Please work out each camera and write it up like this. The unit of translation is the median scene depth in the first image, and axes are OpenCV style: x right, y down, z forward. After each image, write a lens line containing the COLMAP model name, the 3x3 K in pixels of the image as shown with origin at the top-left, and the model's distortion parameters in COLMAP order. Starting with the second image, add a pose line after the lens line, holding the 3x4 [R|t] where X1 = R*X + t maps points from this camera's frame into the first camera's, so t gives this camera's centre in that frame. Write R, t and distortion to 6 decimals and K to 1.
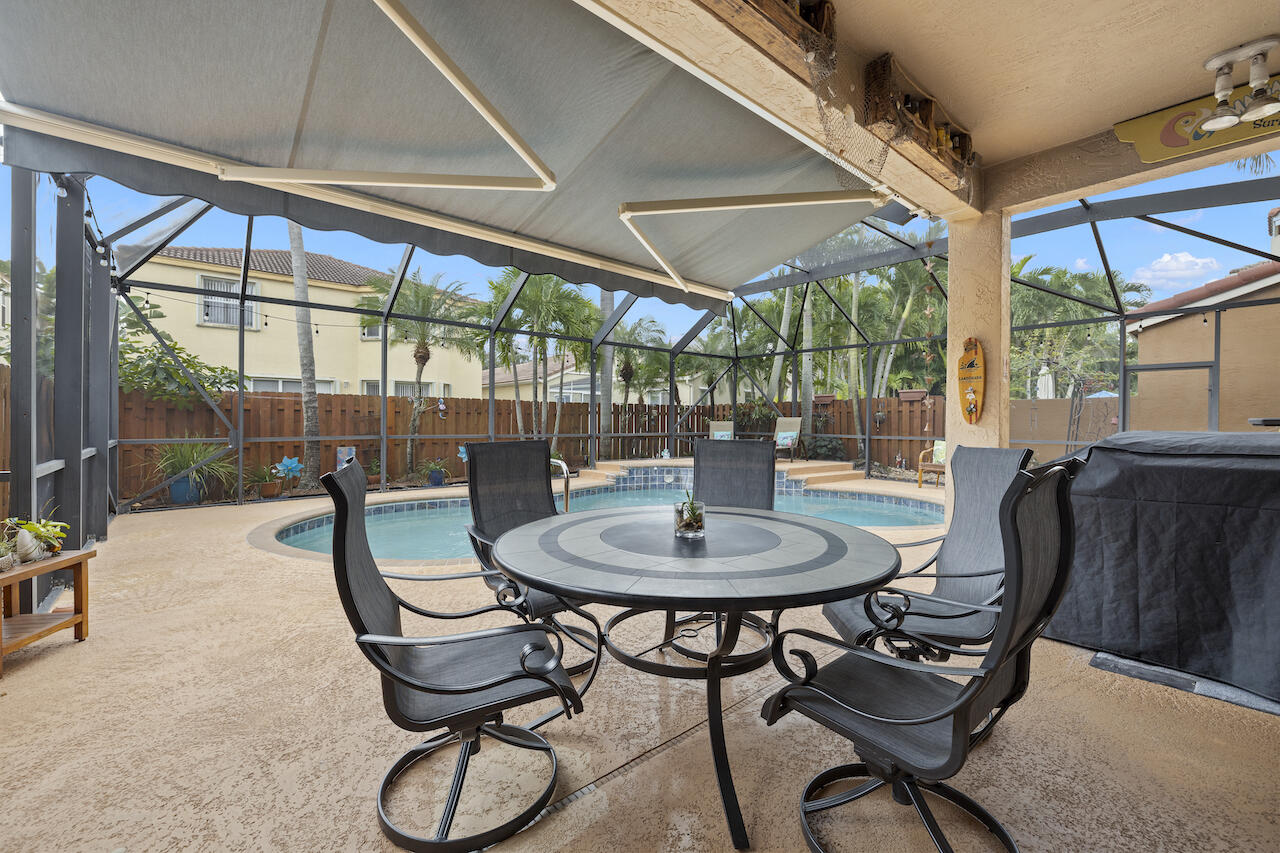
lens RADIAL K [[533.0, 0, 638.8], [0, 533.0, 421.4], [0, 0, 1]] dist [-0.000851, -0.000336]
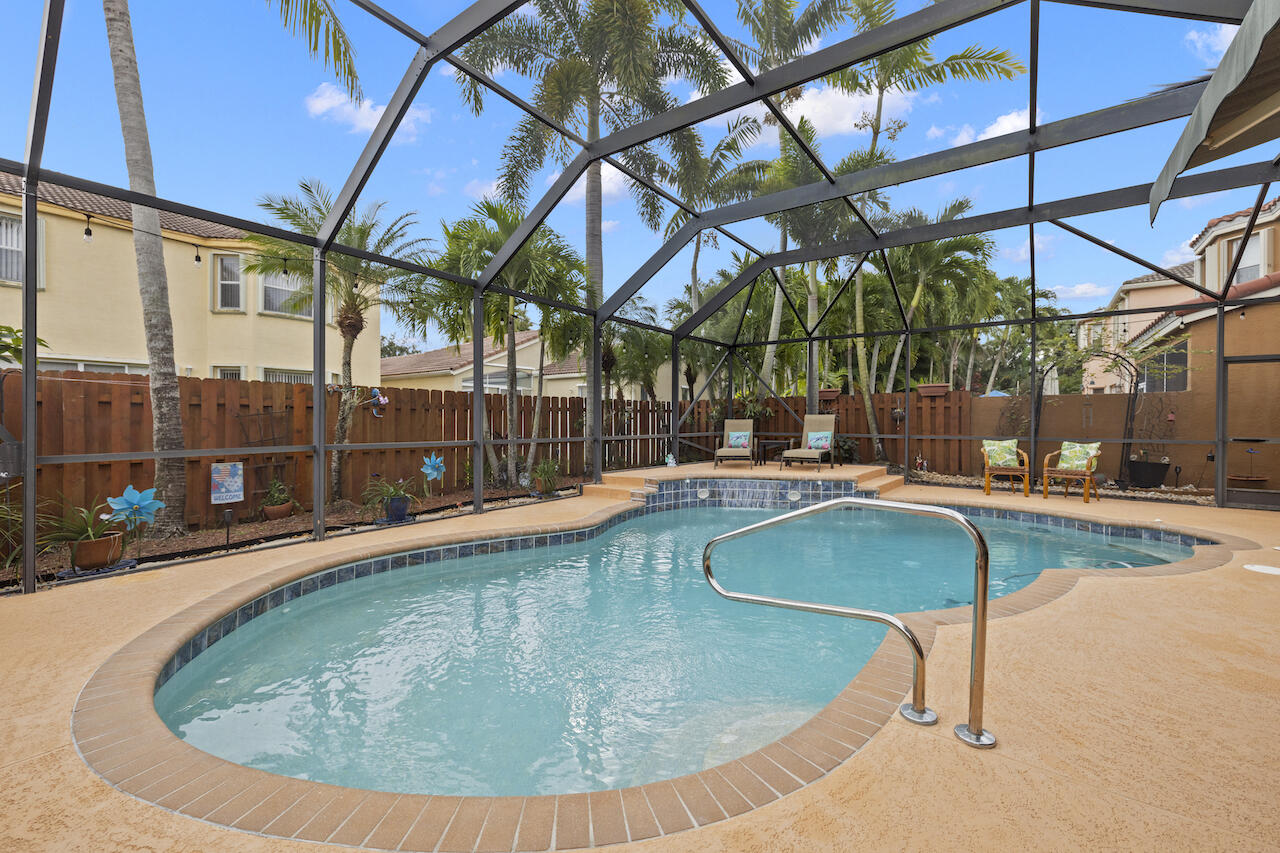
lens RADIAL K [[533.0, 0, 638.8], [0, 533.0, 421.4], [0, 0, 1]] dist [-0.000851, -0.000336]
pose [[0.972312, -0.005131, 0.233631, -0.222507], [0.004873, 0.999987, 0.001680, 0.000362], [-0.233636, -0.000495, 0.972324, 0.275695]]
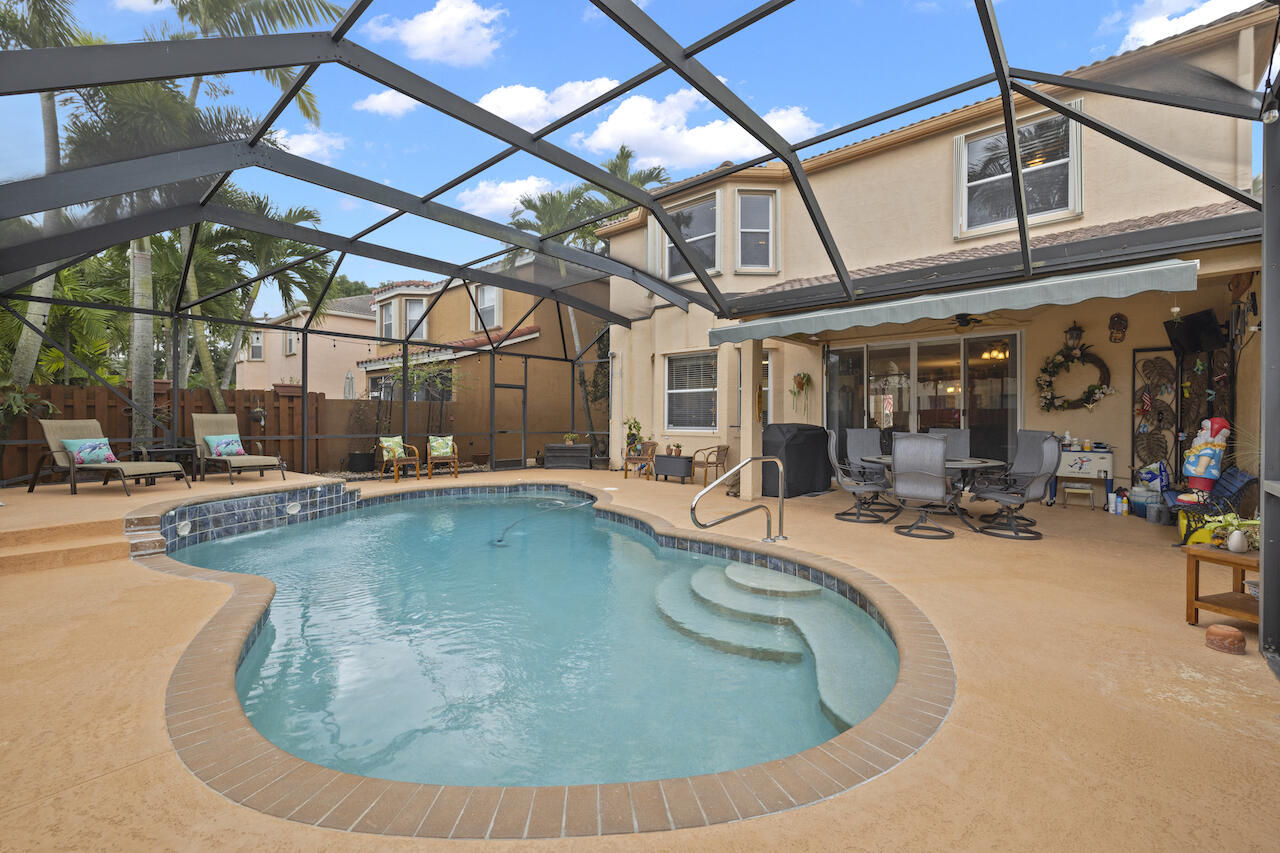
lens RADIAL K [[533.0, 0, 638.8], [0, 533.0, 421.4], [0, 0, 1]] dist [-0.000851, -0.000336]
pose [[-0.148552, -0.008287, 0.988870, -0.555467], [0.001504, 0.999962, 0.008606, -0.003727], [-0.988903, 0.002765, -0.148534, 0.649238]]
